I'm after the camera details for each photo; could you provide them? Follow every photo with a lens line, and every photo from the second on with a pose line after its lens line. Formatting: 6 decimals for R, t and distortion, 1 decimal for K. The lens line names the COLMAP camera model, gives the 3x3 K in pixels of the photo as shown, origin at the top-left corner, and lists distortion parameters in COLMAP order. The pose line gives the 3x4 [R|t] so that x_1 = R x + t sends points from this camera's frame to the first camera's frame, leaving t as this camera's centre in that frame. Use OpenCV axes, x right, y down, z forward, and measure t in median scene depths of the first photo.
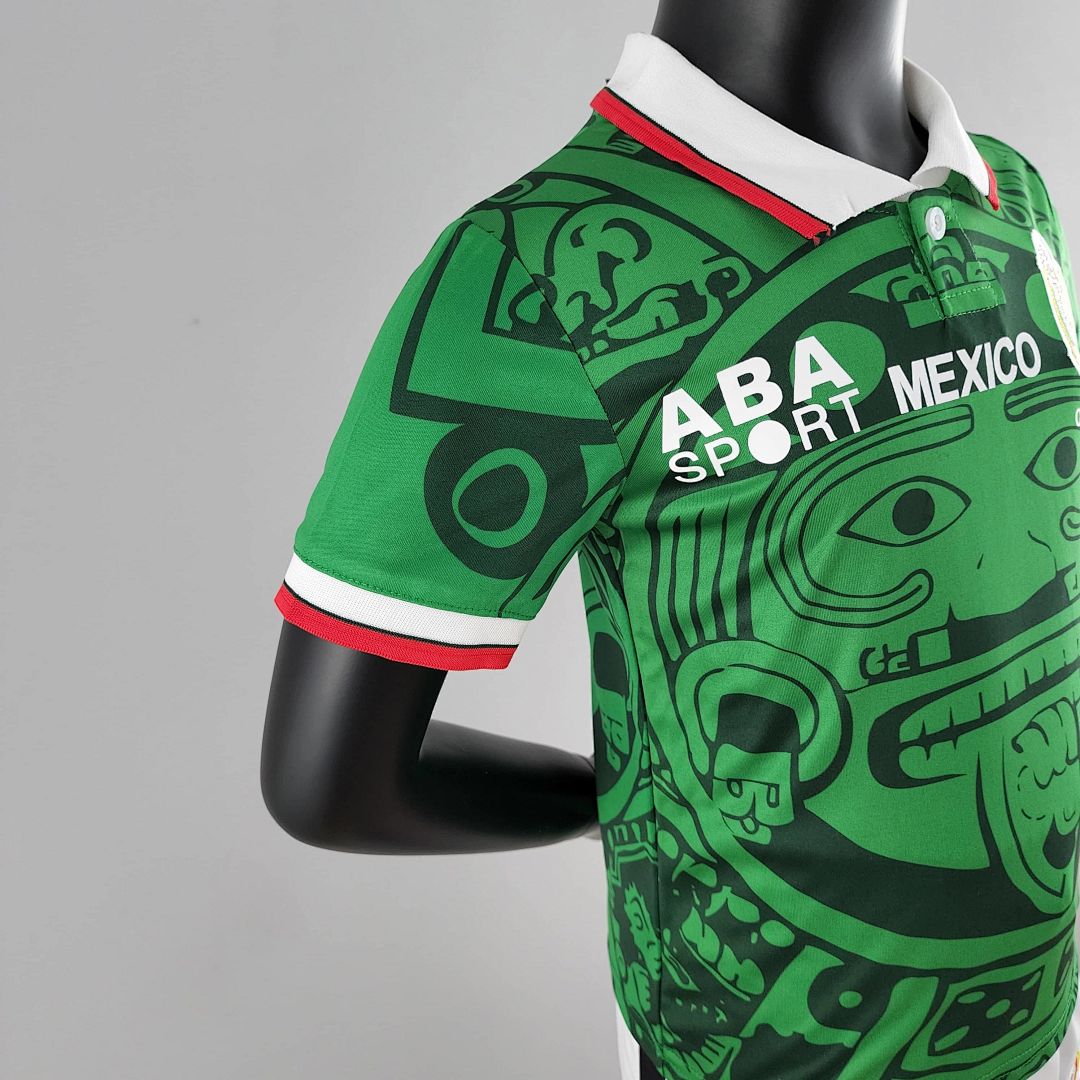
lens RADIAL K [[992.2, 0, 540.0], [0, 992.2, 540.0], [0, 0, 1]] dist [0.131477, -0.317389]
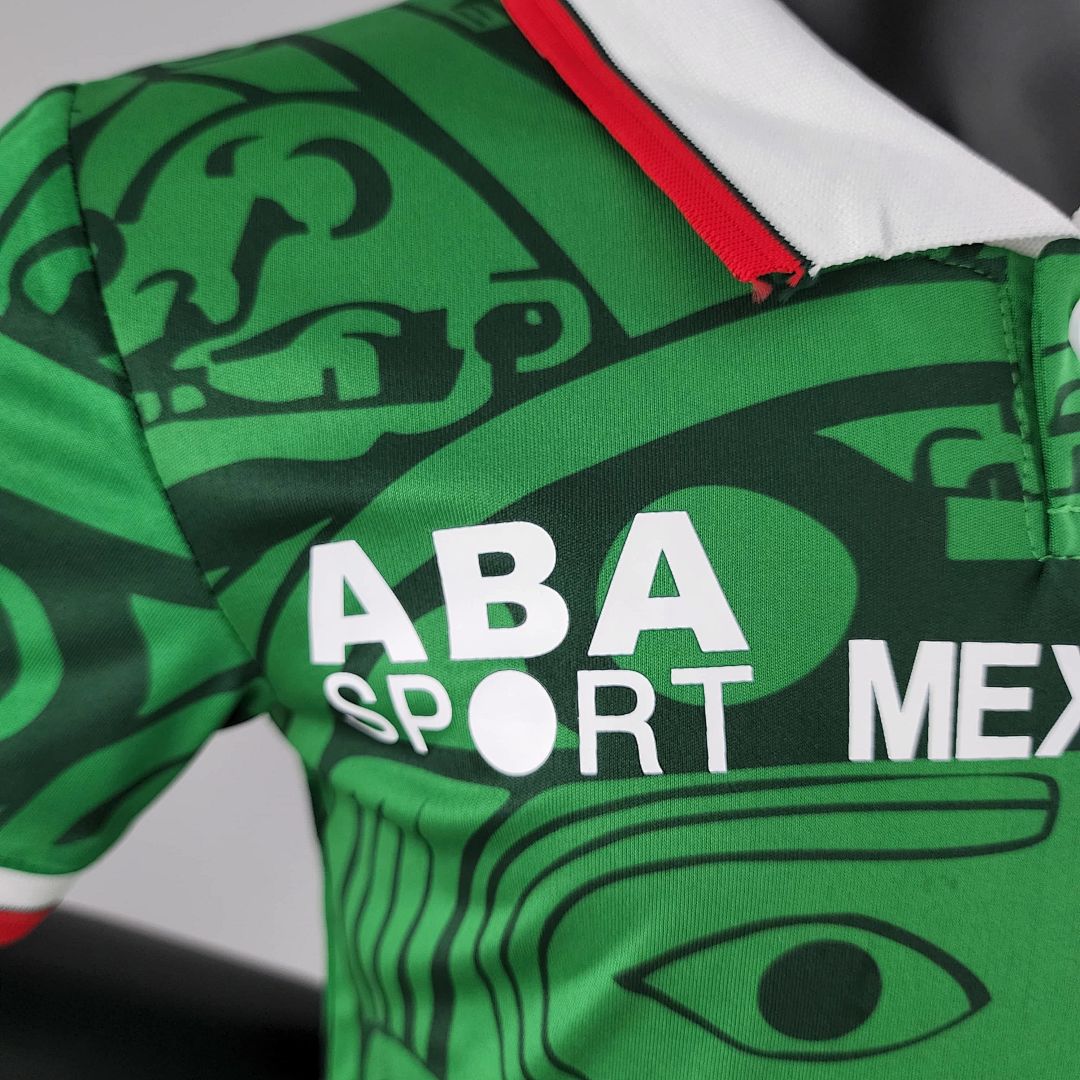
lens RADIAL K [[1044.6, 0, 540.0], [0, 1044.6, 540.0], [0, 0, 1]] dist [0.049866, -0.226763]
pose [[0.929547, 0.287764, -0.230507, 0.317669], [-0.290209, 0.956662, 0.023993, -0.184219], [0.227422, 0.044593, 0.972775, 0.566801]]
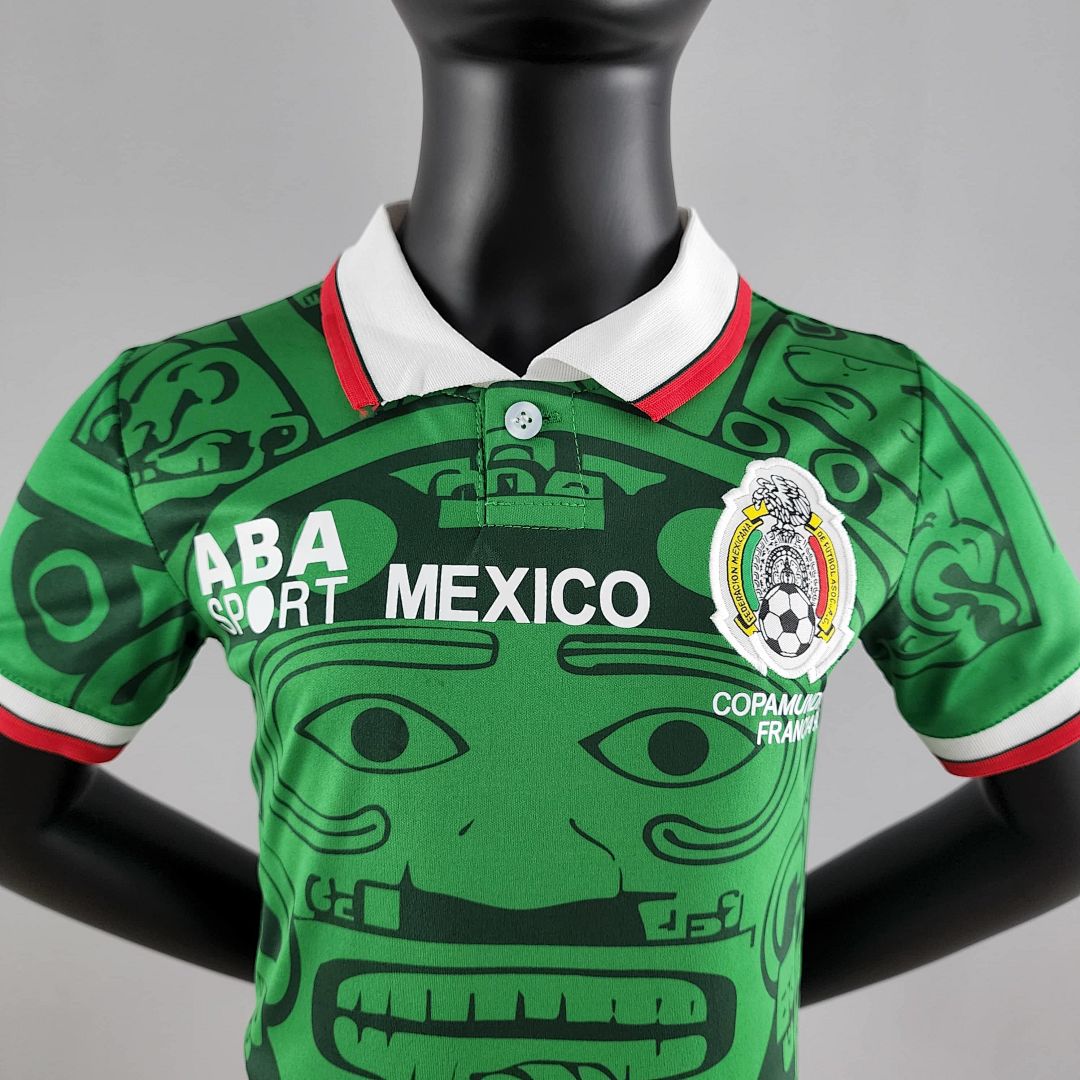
lens RADIAL K [[980.4, 0, 540.0], [0, 980.4, 540.0], [0, 0, 1]] dist [0.099170, -0.344751]
pose [[0.828201, 0.216564, -0.516897, 0.898225], [-0.290175, 0.954769, -0.064915, -0.174243], [0.479460, 0.203753, 0.853583, 0.327358]]
